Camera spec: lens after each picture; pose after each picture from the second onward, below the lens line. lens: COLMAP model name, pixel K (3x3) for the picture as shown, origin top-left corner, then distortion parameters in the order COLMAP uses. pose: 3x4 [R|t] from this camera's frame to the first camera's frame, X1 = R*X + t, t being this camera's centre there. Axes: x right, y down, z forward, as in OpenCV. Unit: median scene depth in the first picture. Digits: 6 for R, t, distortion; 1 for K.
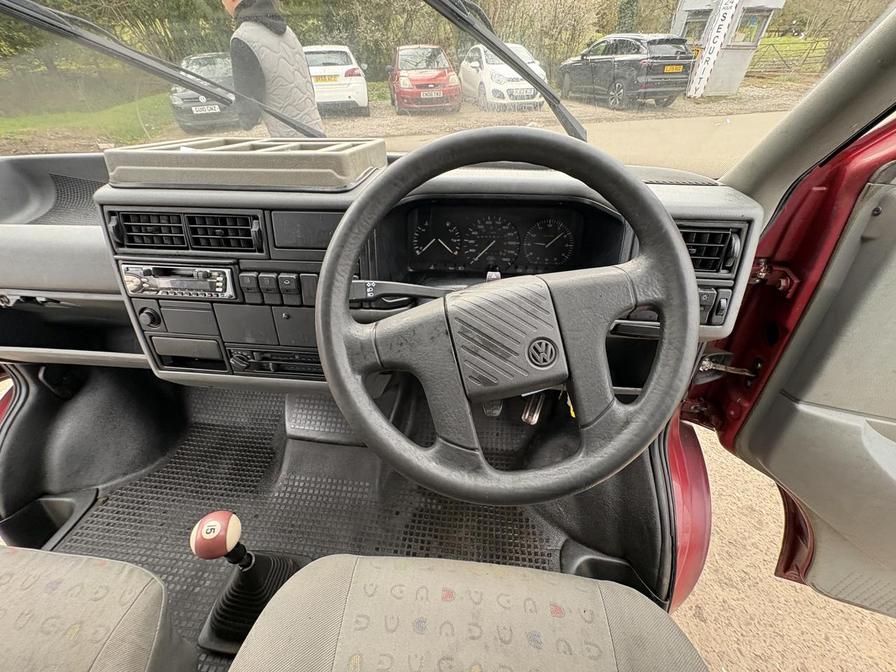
lens RADIAL K [[355.8, 0, 451.1], [0, 355.8, 338.3], [0, 0, 1]] dist [0.000312, 0.000208]
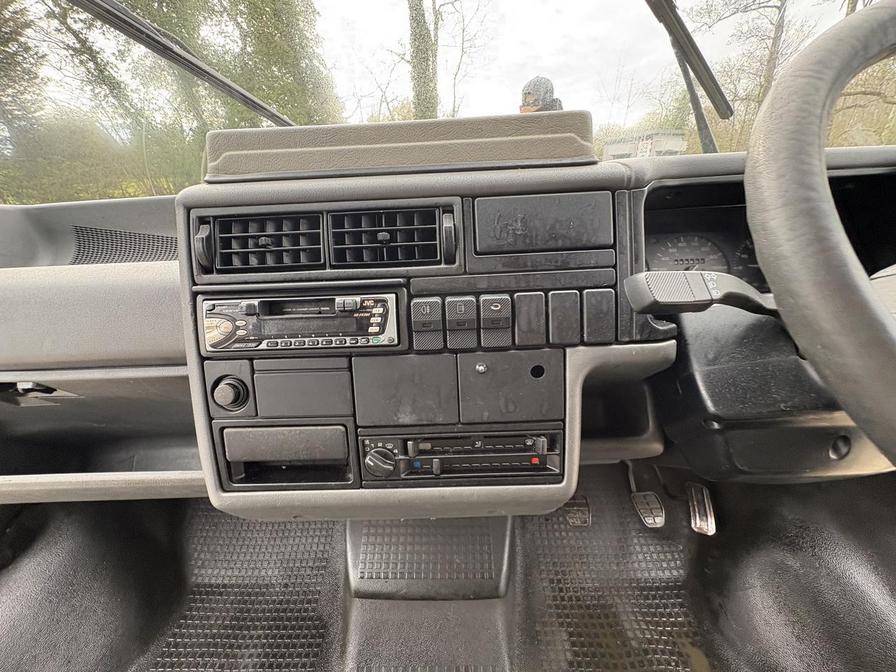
lens RADIAL K [[355.8, 0, 449.8], [0, 355.8, 336.9], [0, 0, 1]] dist [0.000312, 0.000208]
pose [[0.995470, -0.064141, 0.070185, -0.547777], [0.081809, 0.953975, -0.288513, 0.052031], [-0.048449, 0.292948, 0.954900, 0.422244]]
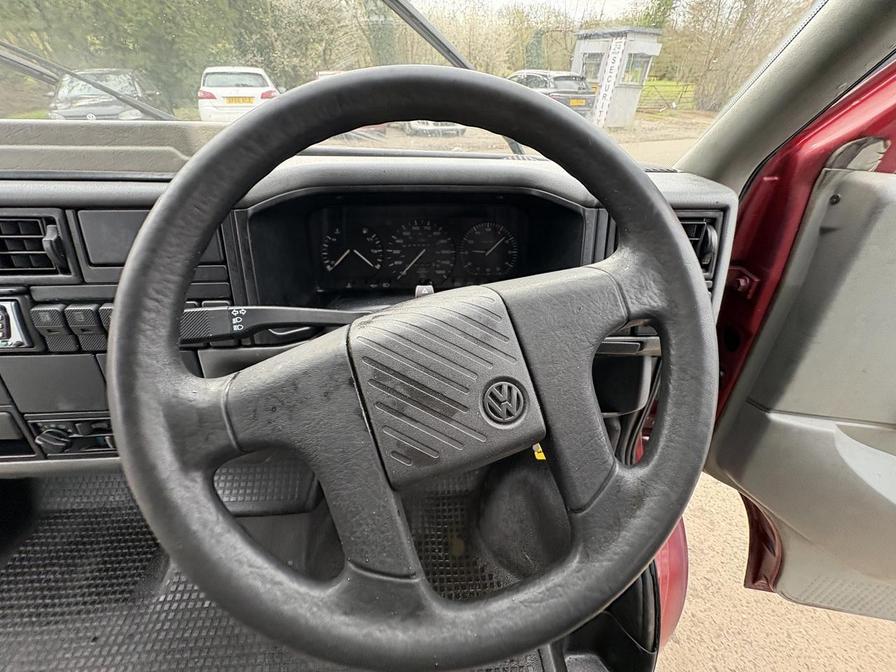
lens RADIAL K [[355.8, 0, 449.3], [0, 355.8, 338.3], [0, 0, 1]] dist [0.000312, 0.000208]
pose [[0.984722, -0.072541, 0.158302, 0.041787], [0.081483, 0.995383, -0.050735, -0.030707], [-0.153891, 0.062859, 0.986086, 0.238937]]
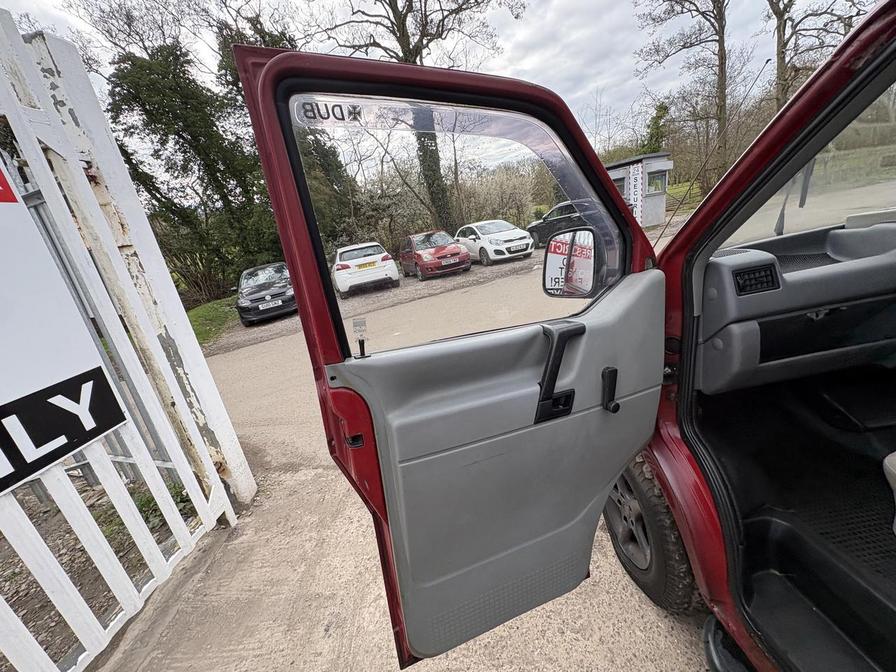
lens RADIAL K [[355.8, 0, 449.9], [0, 355.8, 338.1], [0, 0, 1]] dist [0.000312, 0.000208]
pose [[0.975038, -0.197693, 0.101082, -3.531850], [0.221431, 0.899363, -0.376981, 0.250692], [-0.016383, 0.389953, 0.920689, -0.423377]]
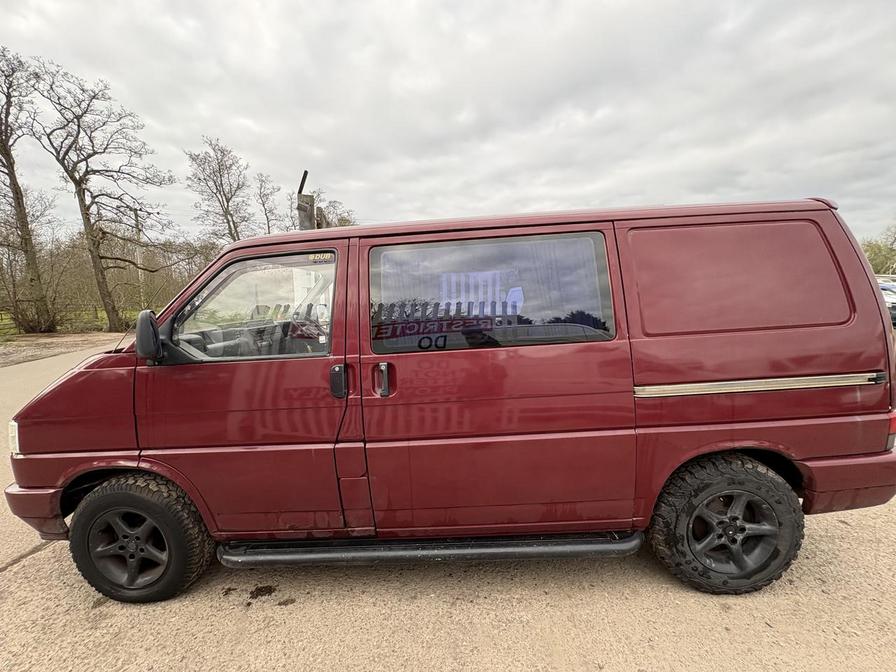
lens RADIAL K [[355.8, 0, 443.9], [0, 355.8, 338.8], [0, 0, 1]] dist [0.000312, 0.000208]
pose [[-0.062703, -0.098389, 0.993171, -5.314737], [0.658660, 0.743563, 0.115245, 0.759944], [-0.749824, 0.661388, 0.018182, -0.821555]]
